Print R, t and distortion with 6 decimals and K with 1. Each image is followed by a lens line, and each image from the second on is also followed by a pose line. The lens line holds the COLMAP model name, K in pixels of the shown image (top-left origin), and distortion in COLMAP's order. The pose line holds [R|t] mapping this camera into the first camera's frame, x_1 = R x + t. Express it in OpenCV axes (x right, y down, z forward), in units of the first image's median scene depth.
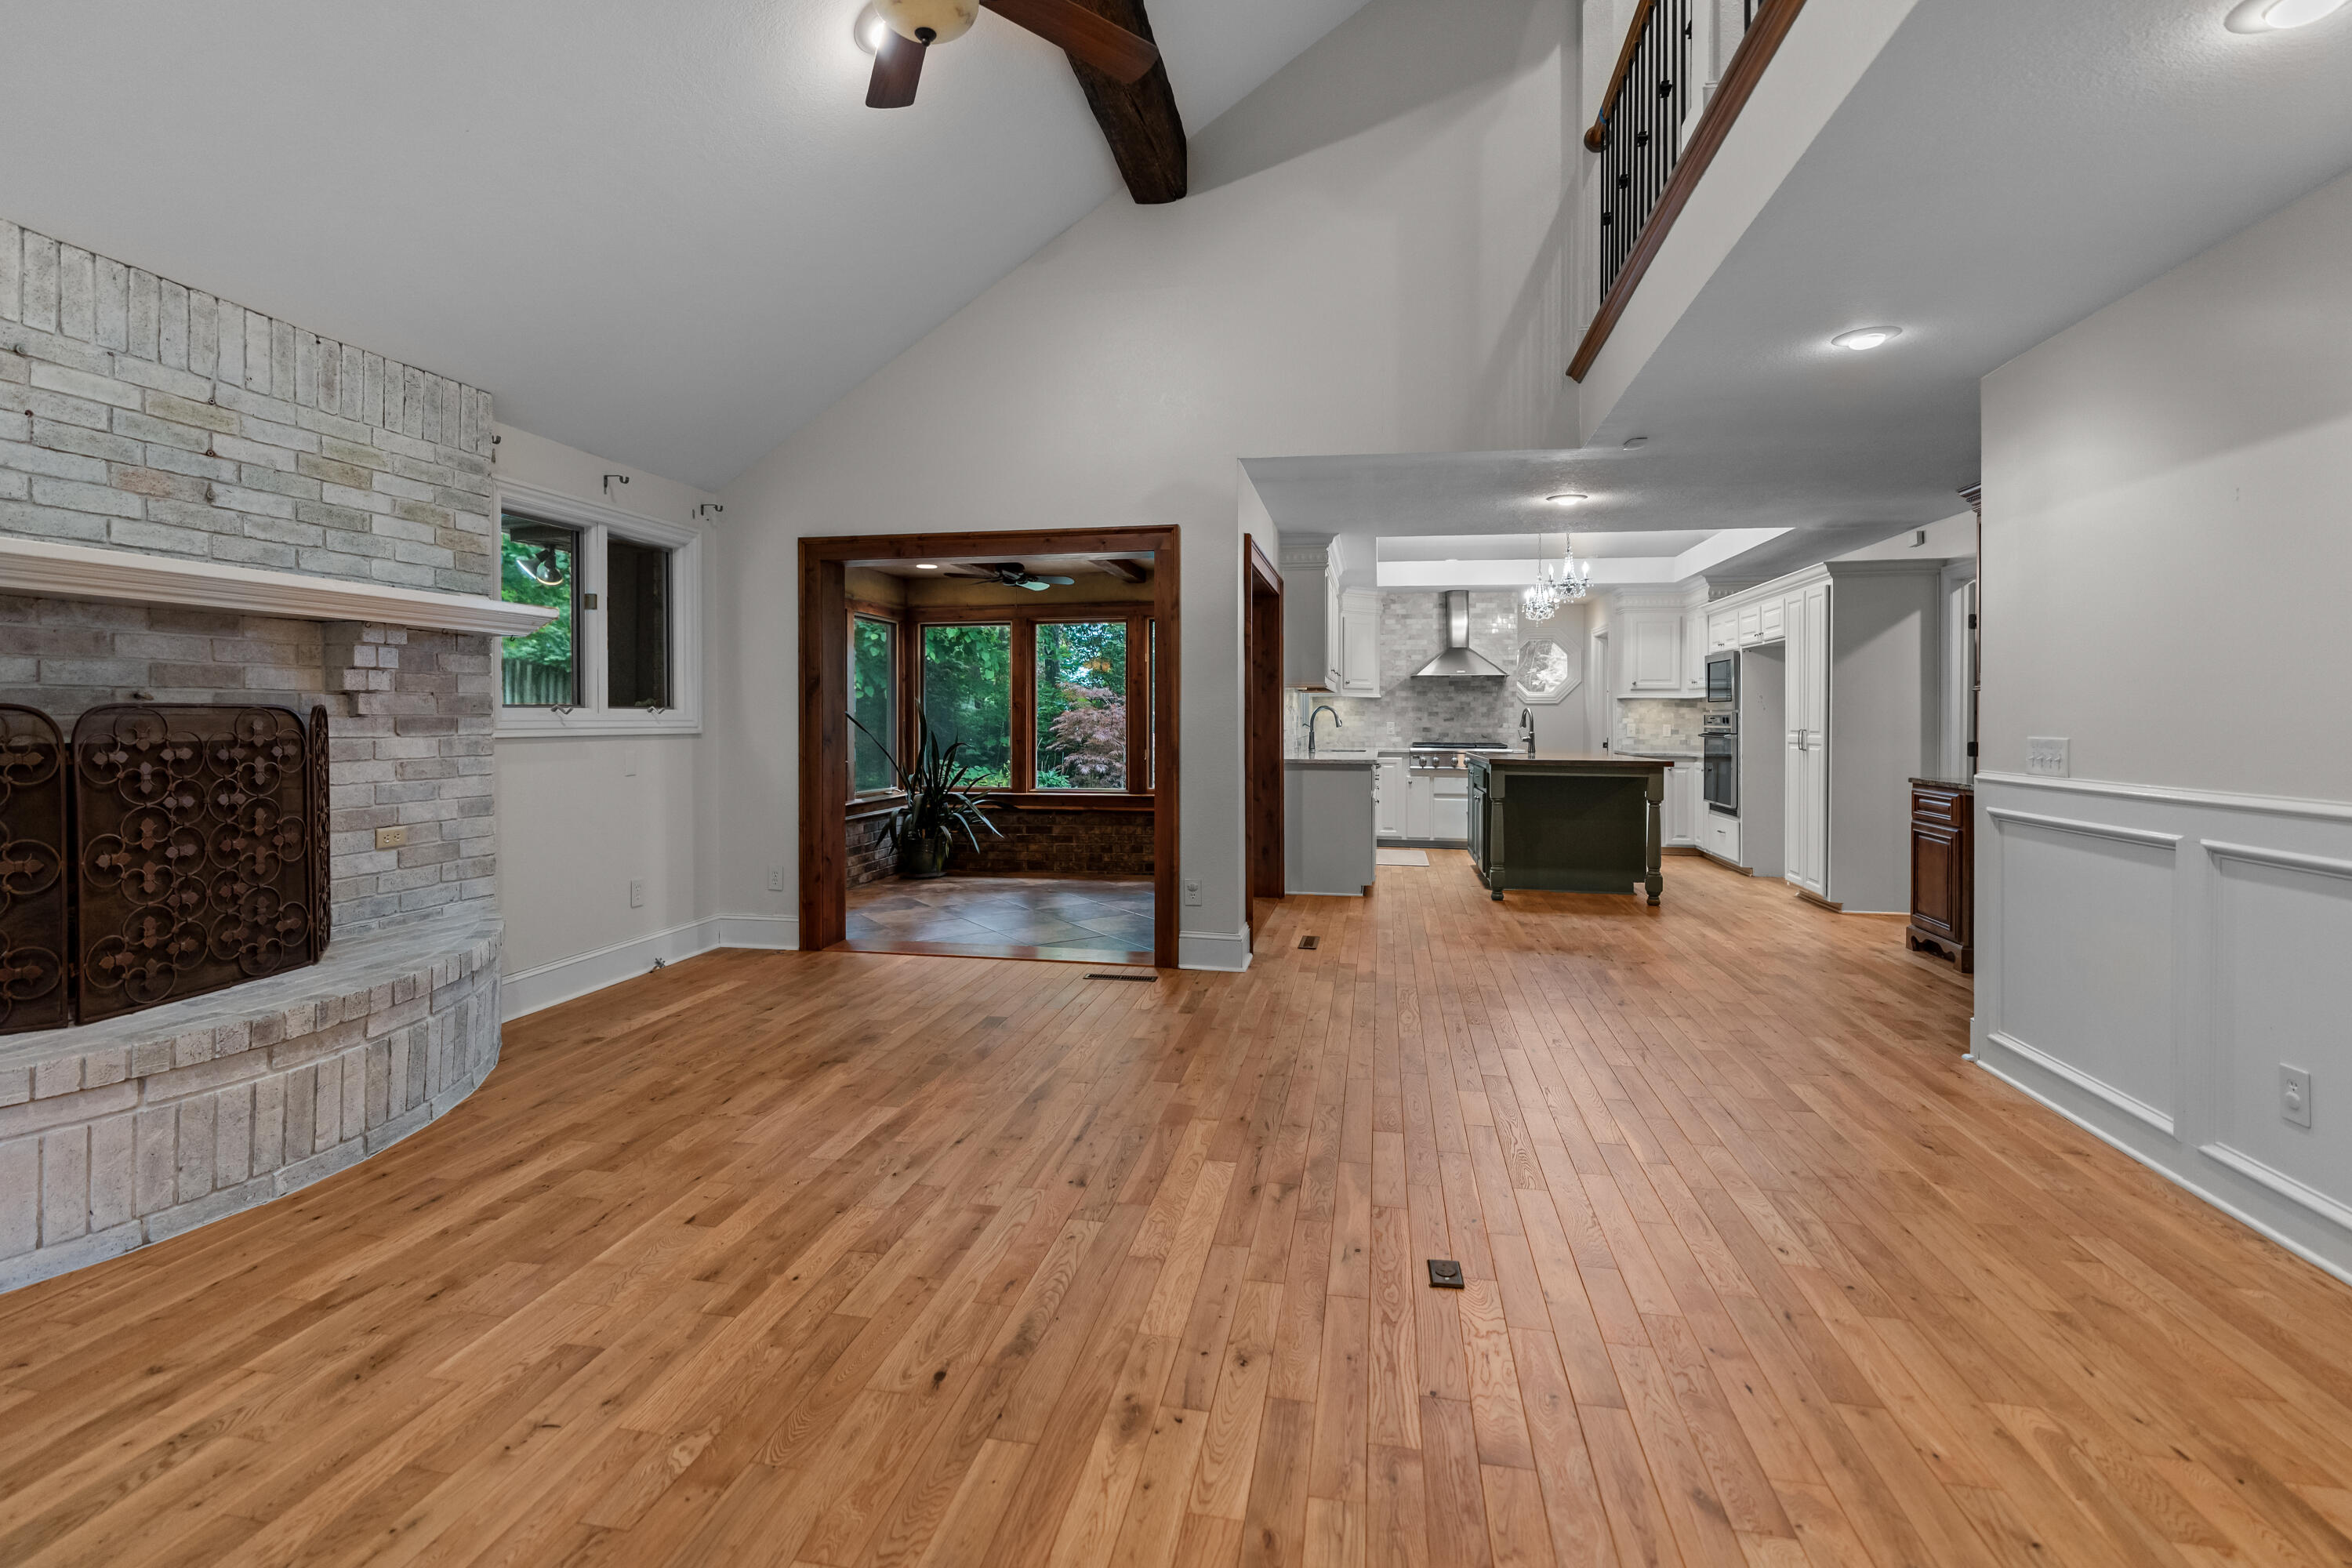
lens RADIAL K [[1061.3, 0, 1171.2], [0, 1061.3, 729.9], [0, 0, 1]] dist [-0.010051, 0.003352]
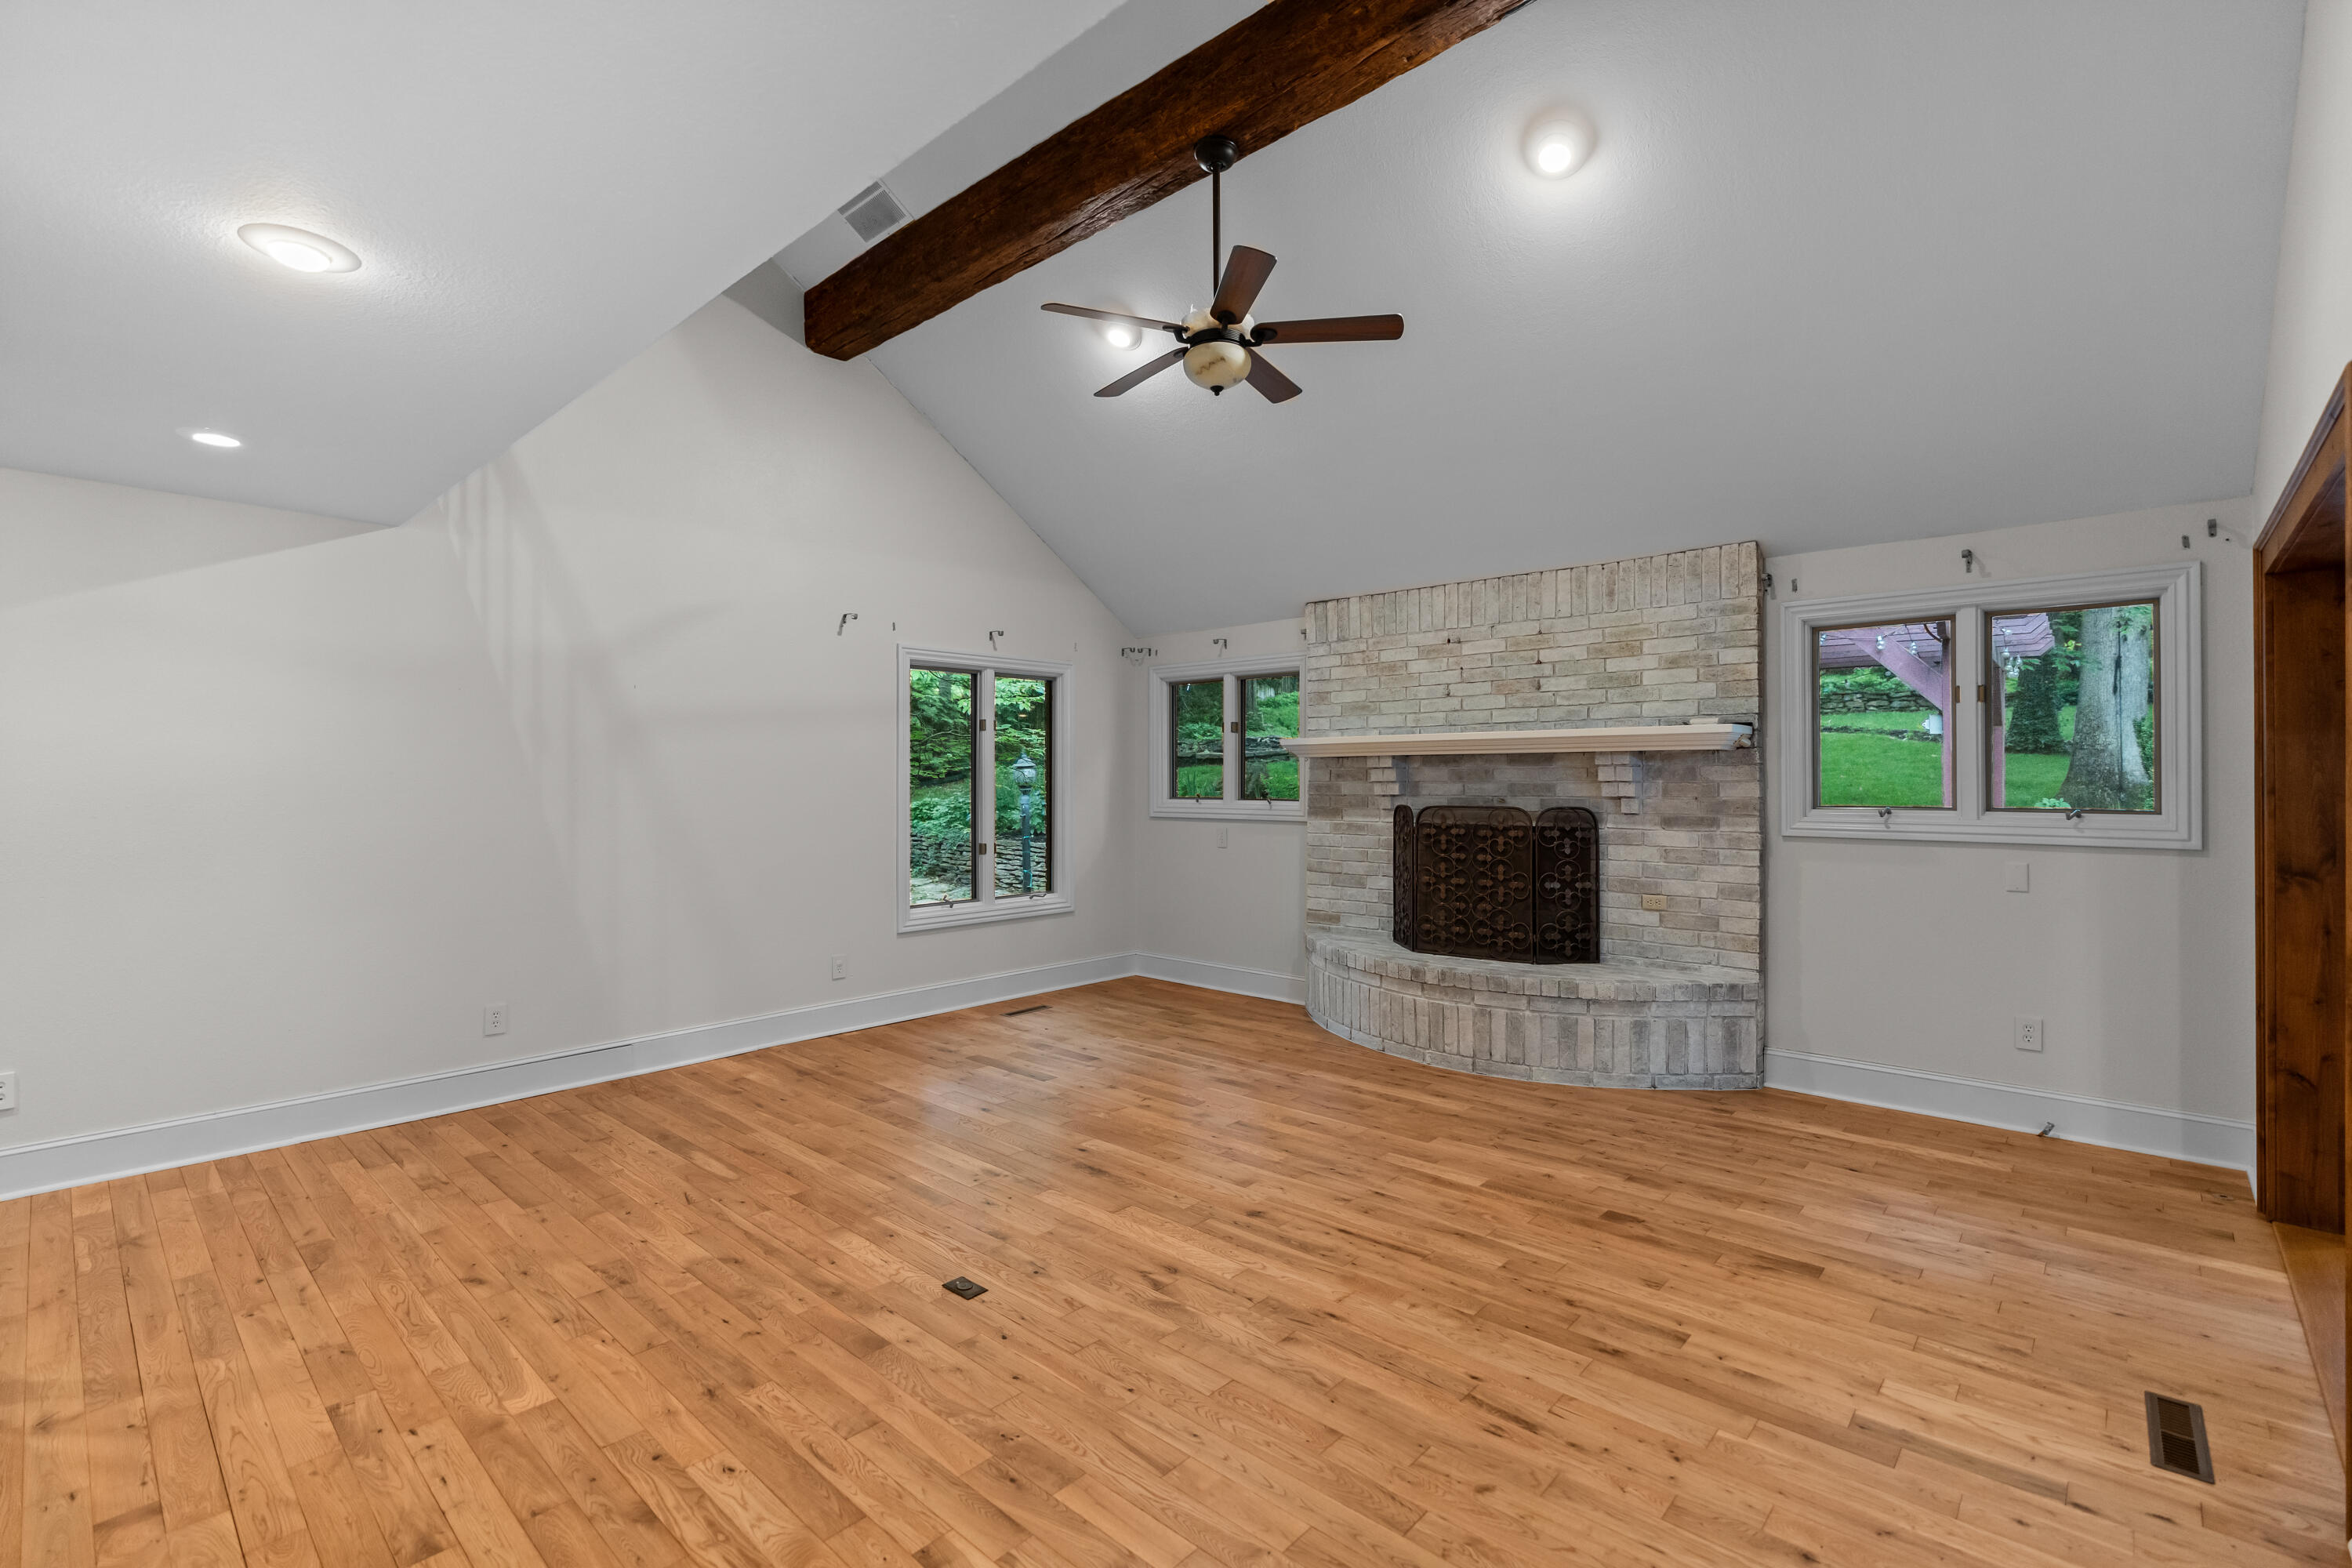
lens RADIAL K [[1061.3, 0, 1181.6], [0, 1061.3, 776.8], [0, 0, 1]] dist [-0.010051, 0.003352]
pose [[-0.519308, -0.004027, -0.854578, 0.845600], [-0.012164, 0.999922, 0.002680, -0.064659], [0.854501, 0.011787, -0.519316, 1.318667]]
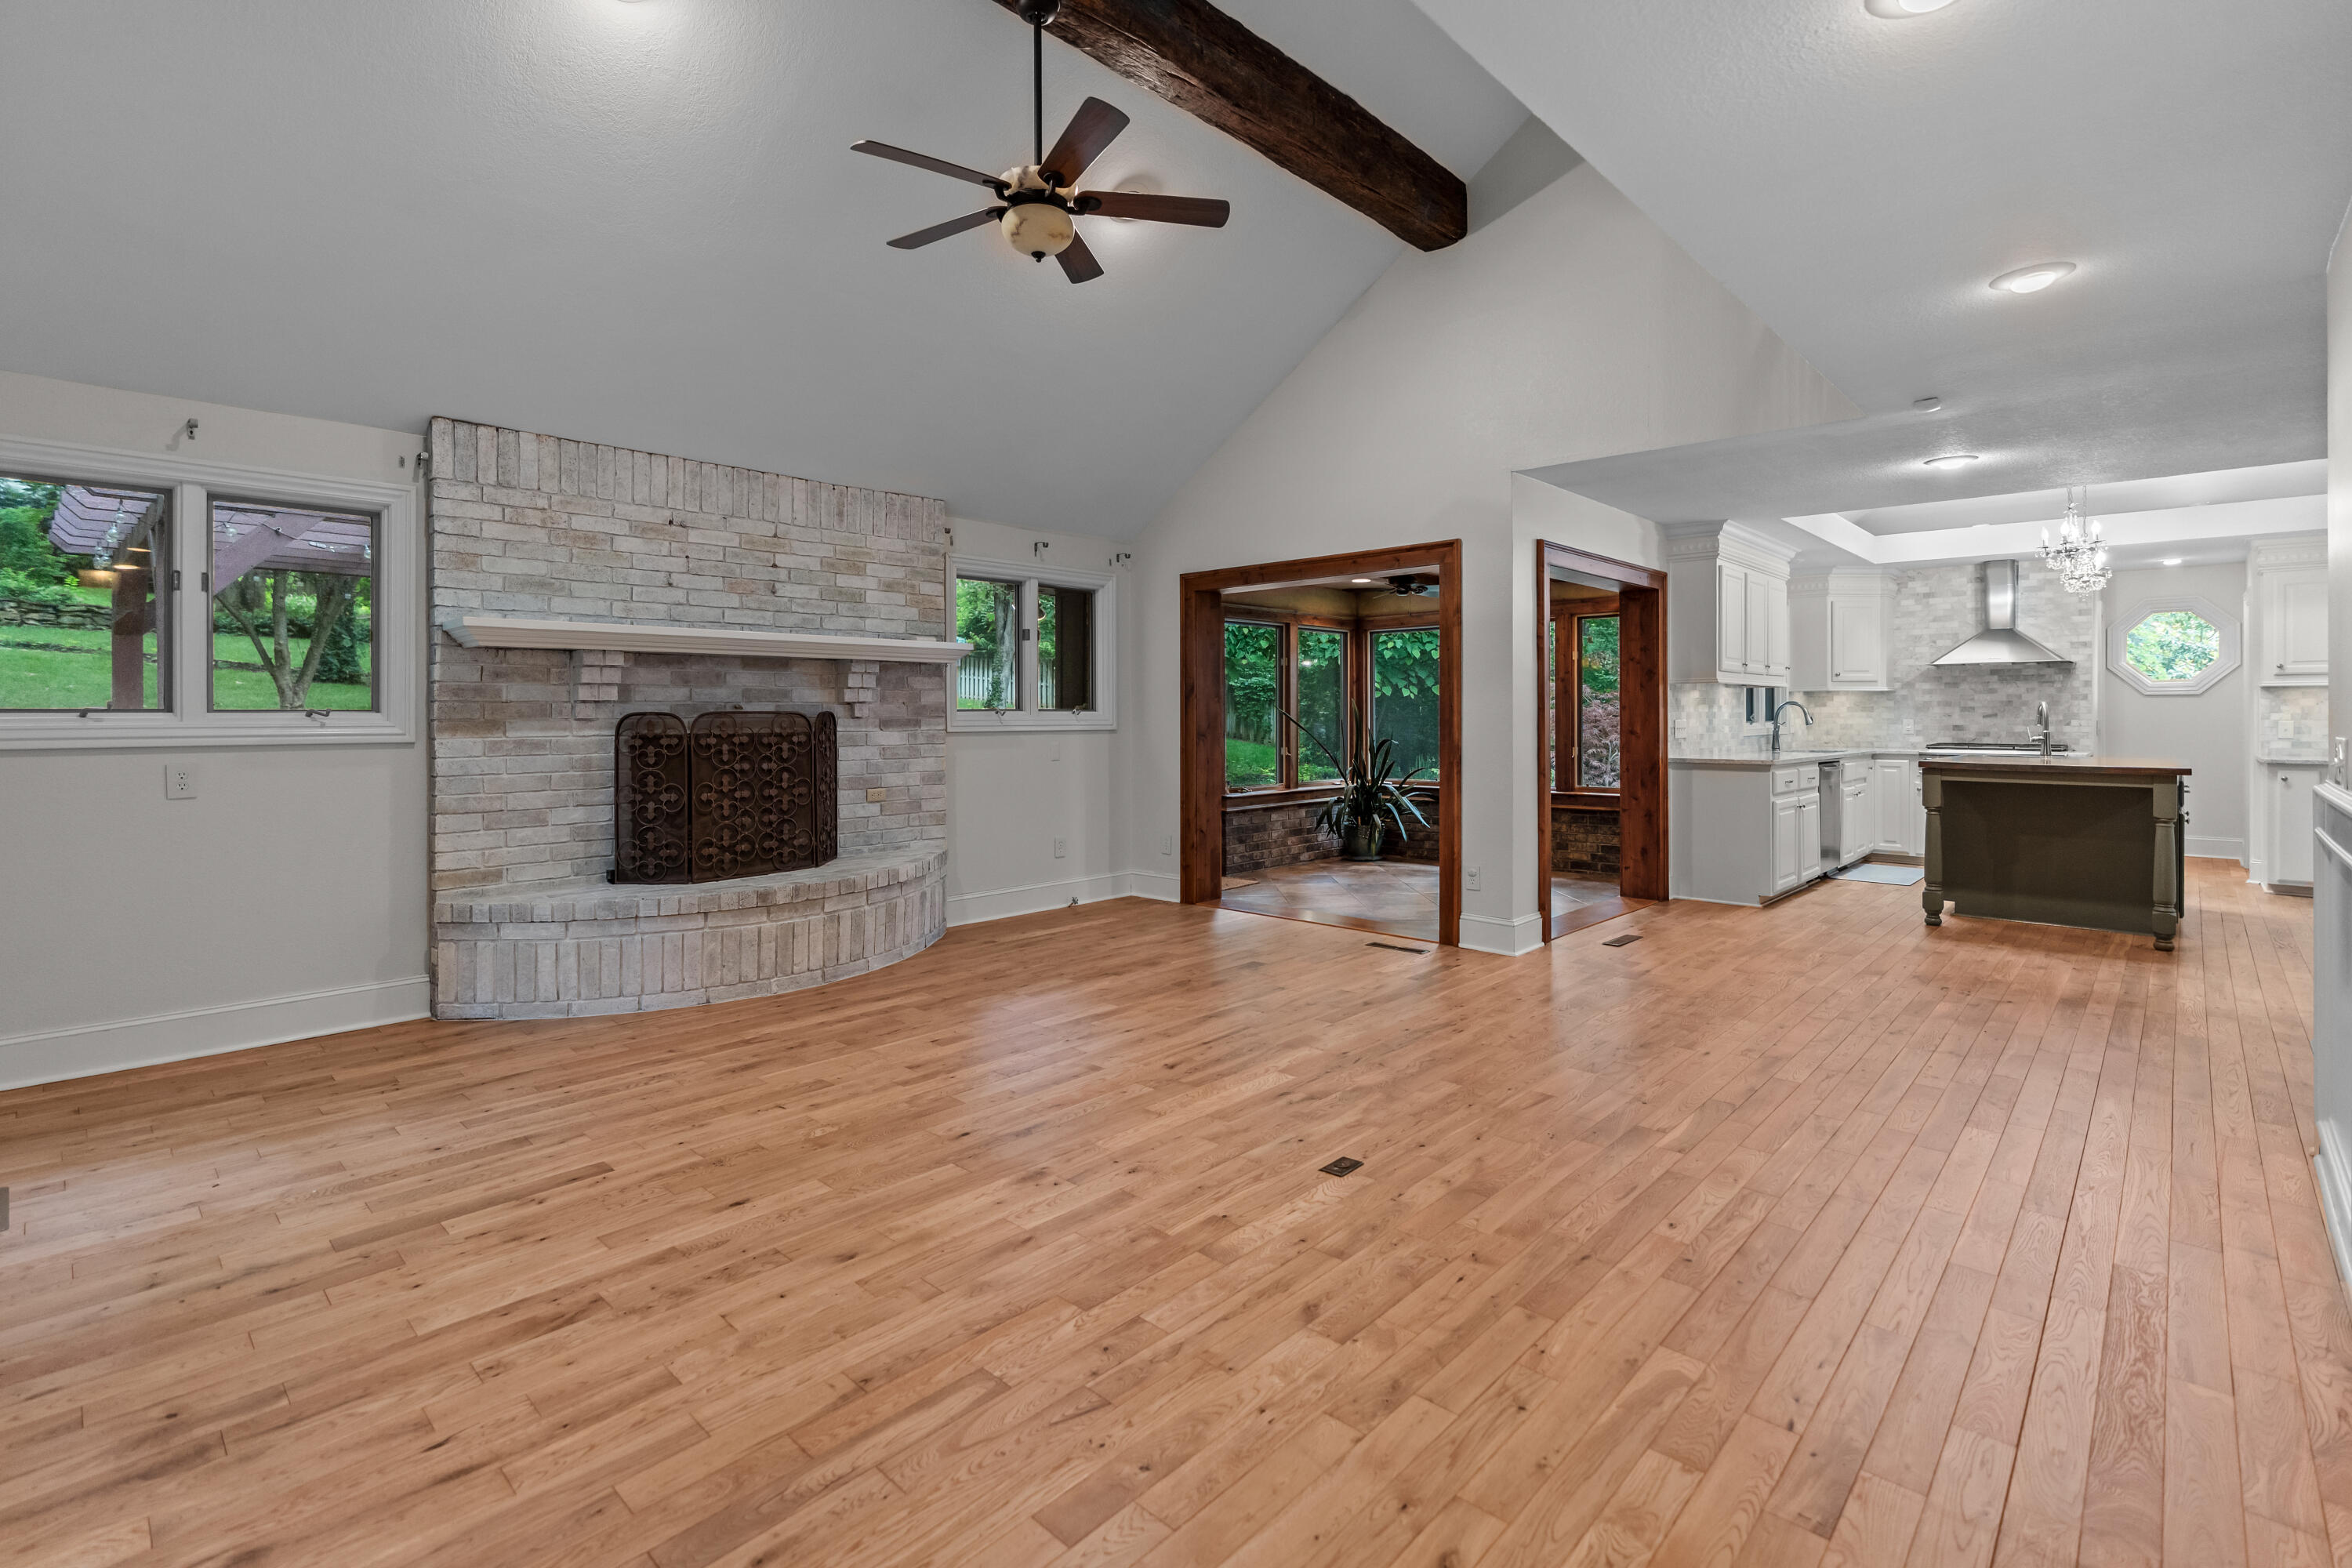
lens RADIAL K [[1061.3, 0, 1193.8], [0, 1061.3, 716.0], [0, 0, 1]] dist [-0.010051, 0.003352]
pose [[0.851757, -0.004628, -0.523917, 0.541887], [-0.001452, 0.999936, -0.011194, 0.001558], [0.523935, 0.010295, 0.851696, -0.105976]]
